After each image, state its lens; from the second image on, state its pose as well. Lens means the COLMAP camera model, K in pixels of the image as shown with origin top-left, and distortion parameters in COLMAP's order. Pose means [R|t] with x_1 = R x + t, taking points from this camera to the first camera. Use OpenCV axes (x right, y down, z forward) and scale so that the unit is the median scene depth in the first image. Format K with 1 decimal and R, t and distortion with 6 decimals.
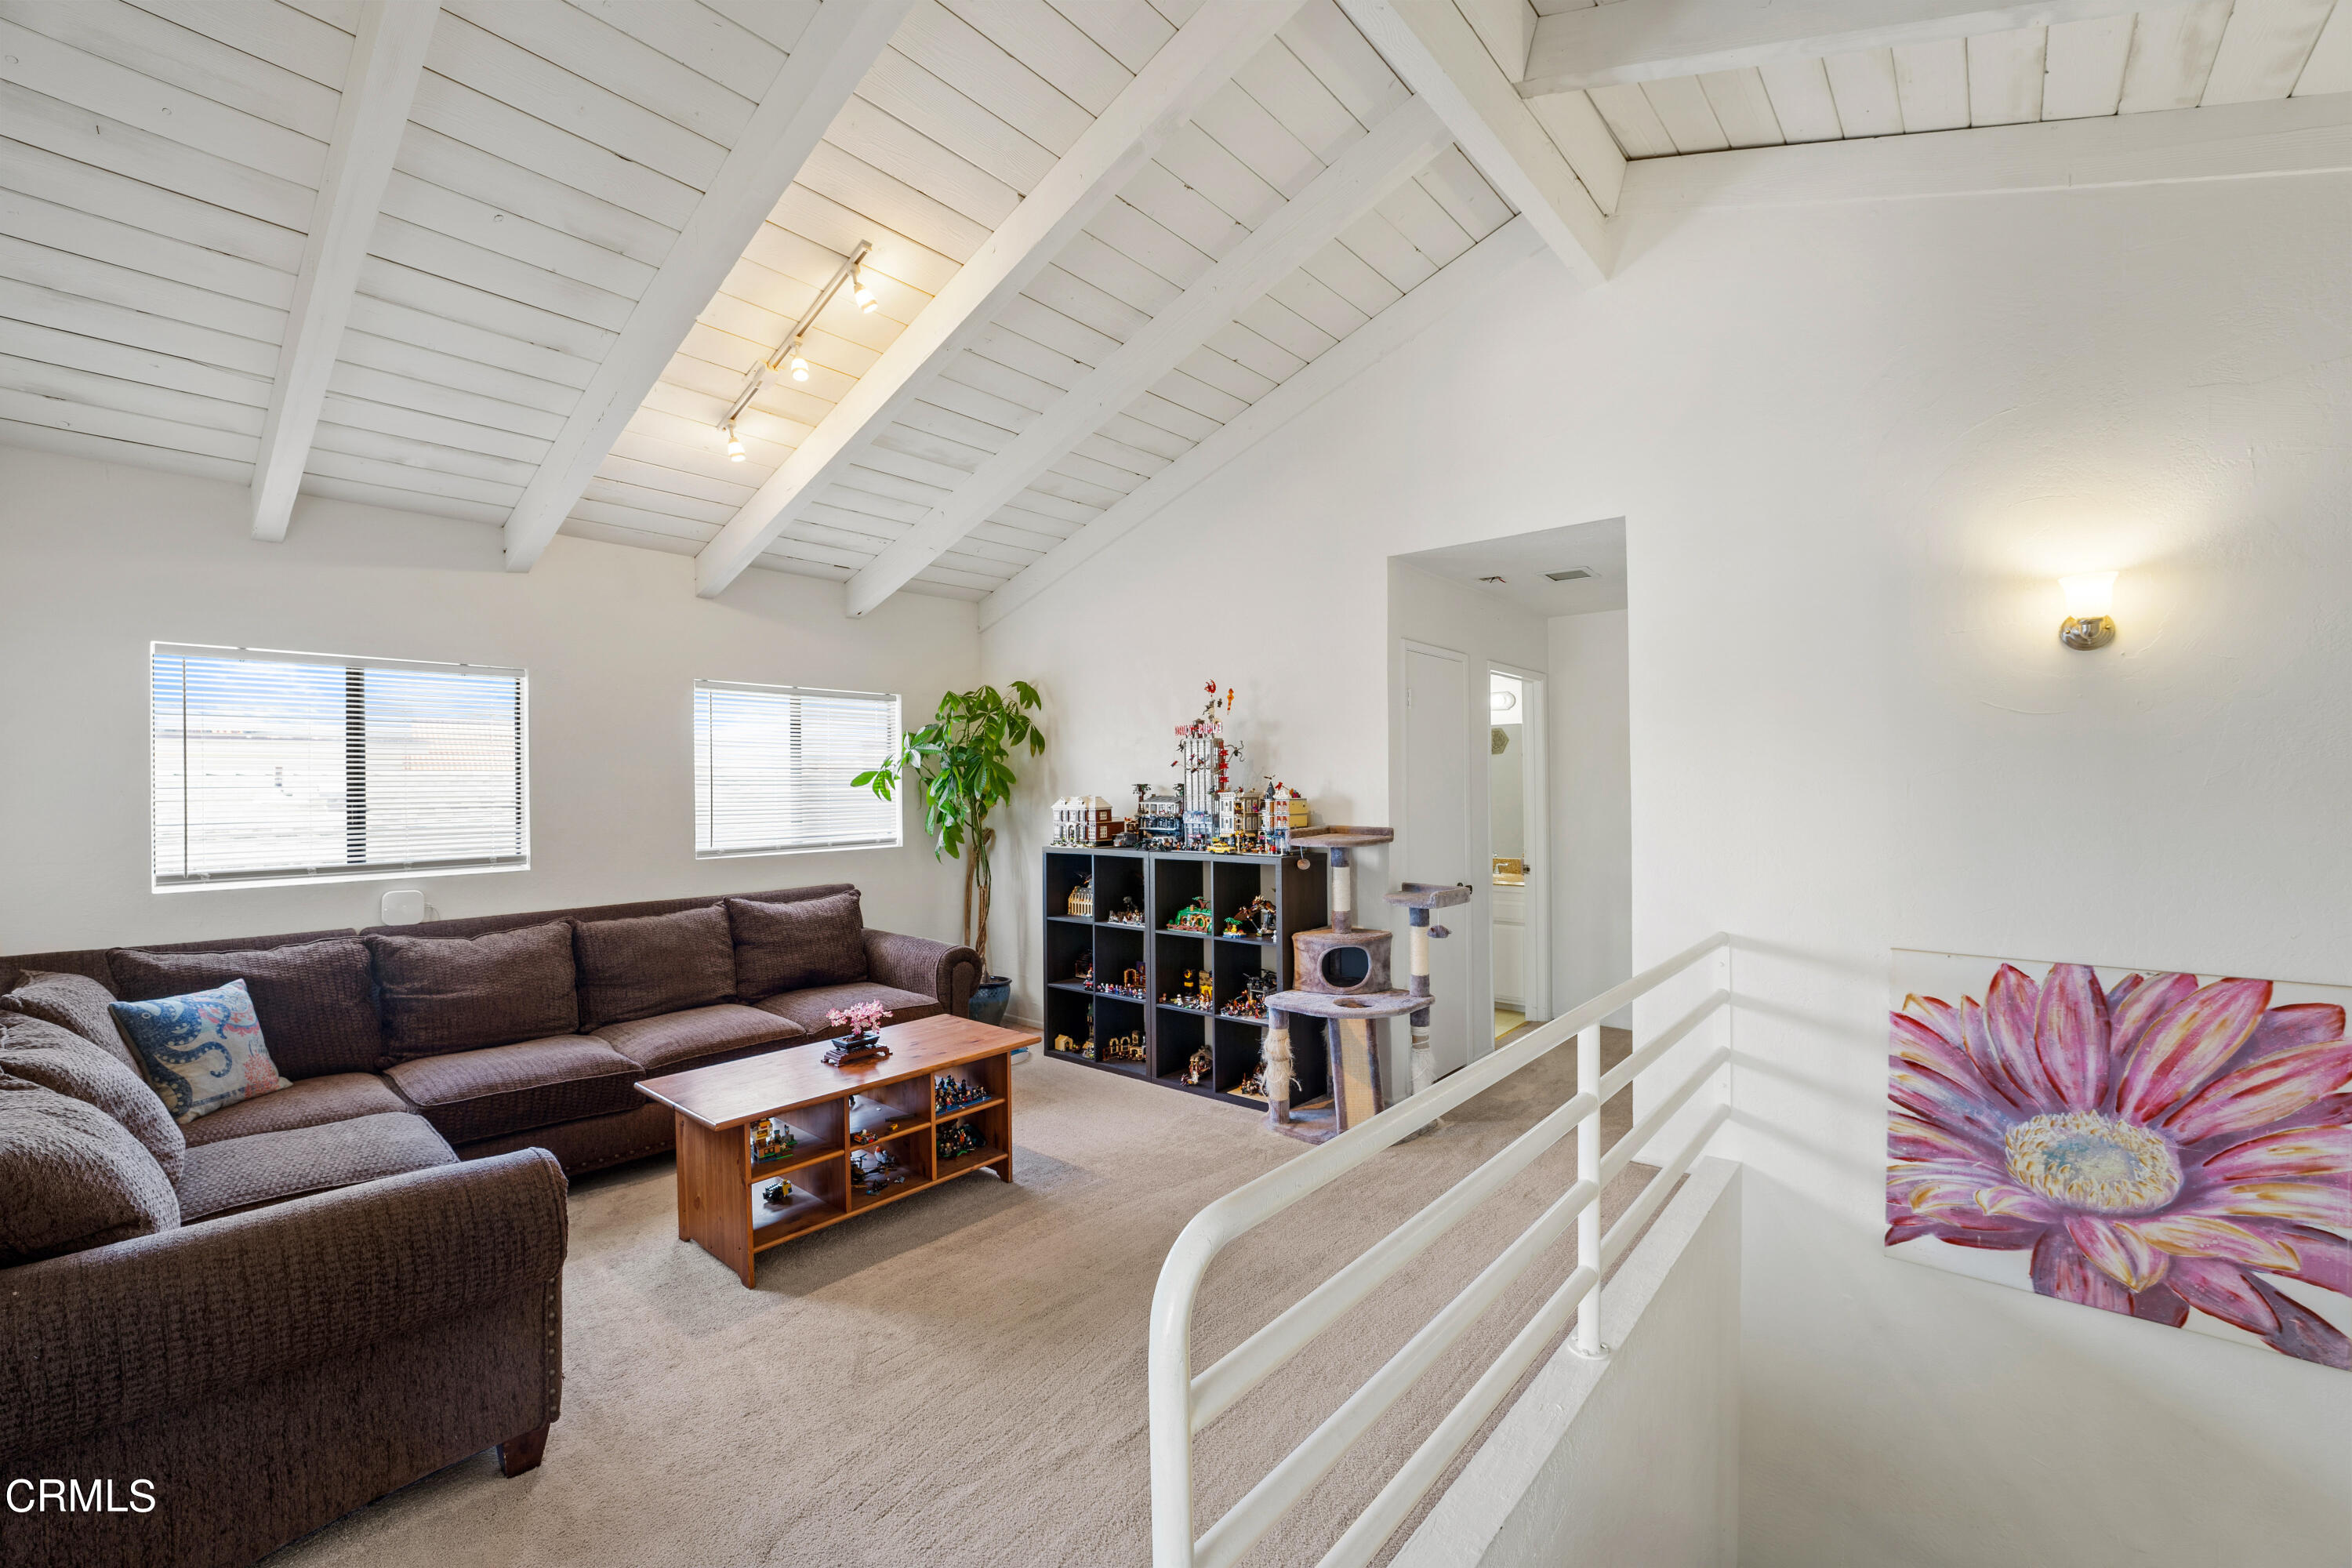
lens RADIAL K [[937.4, 0, 1176.0], [0, 937.4, 784.0], [0, 0, 1]] dist [-0.035193, 0.005661]
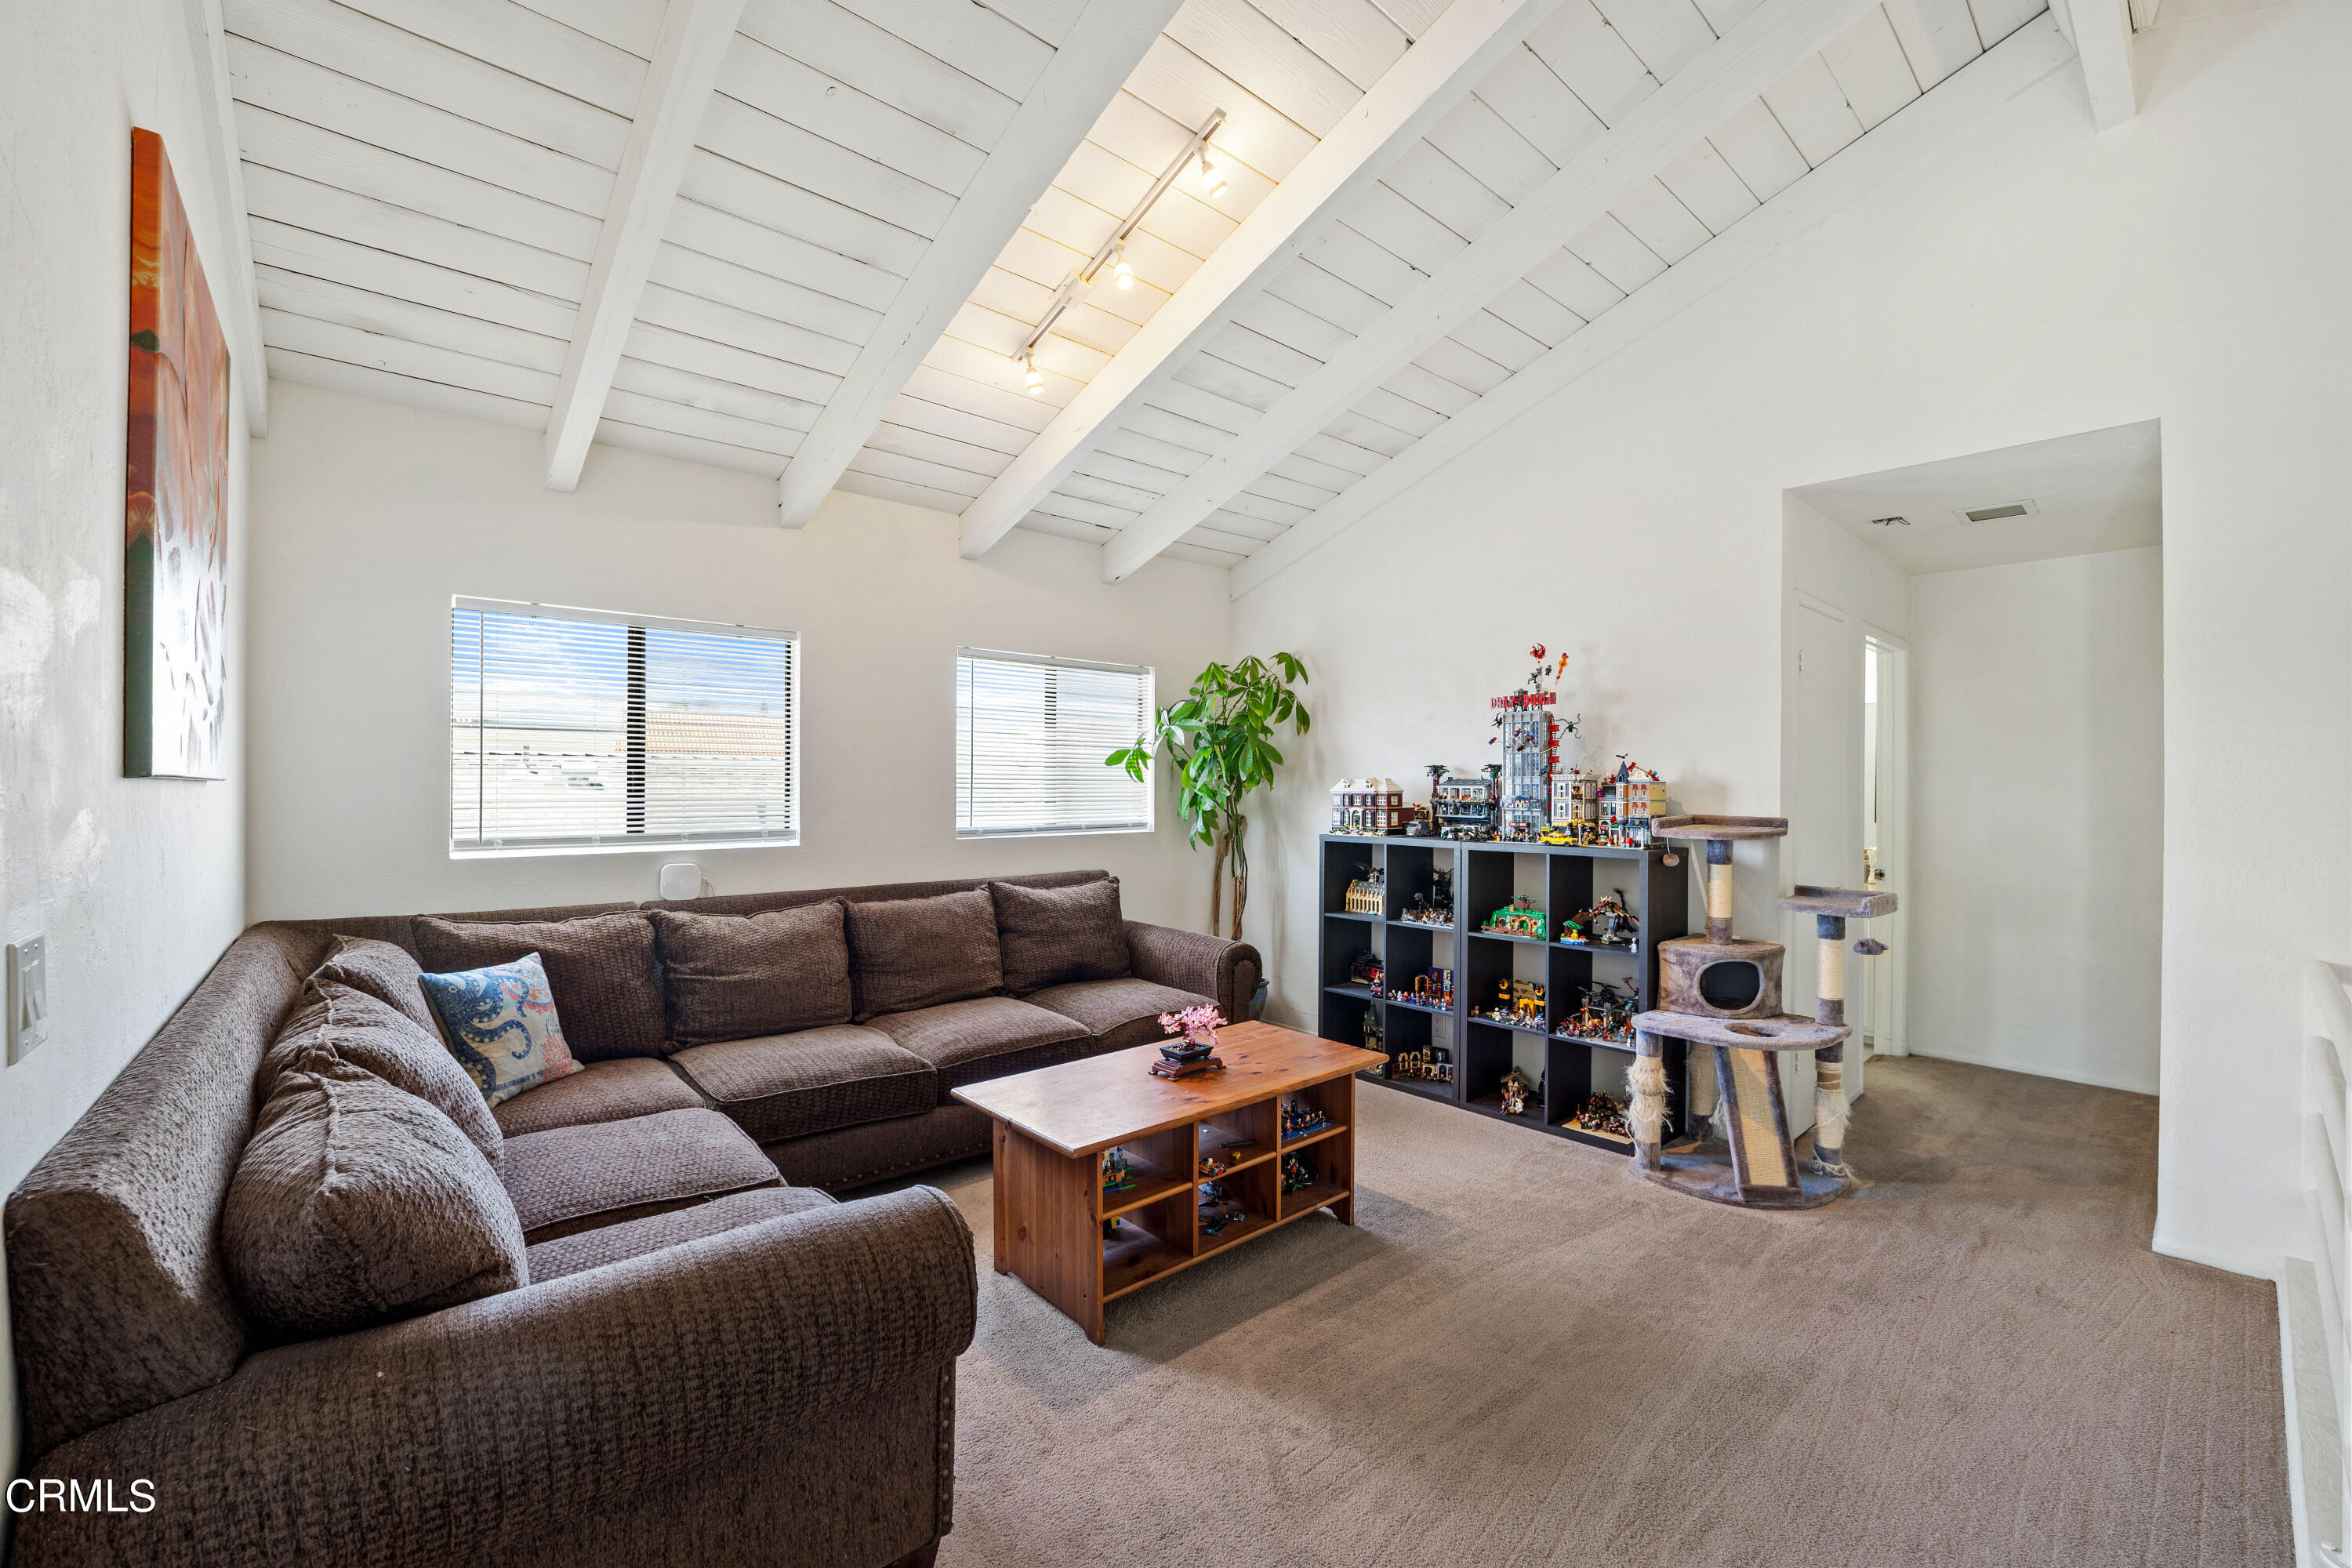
lens RADIAL K [[932.5, 0, 1176.0], [0, 932.5, 784.0], [0, 0, 1]] dist [-0.026711, 0.000023]
pose [[0.989381, 0.014655, -0.144605, -0.193424], [-0.014322, 0.999892, 0.003341, 0.022753], [0.144638, -0.001235, 0.989484, 0.125304]]
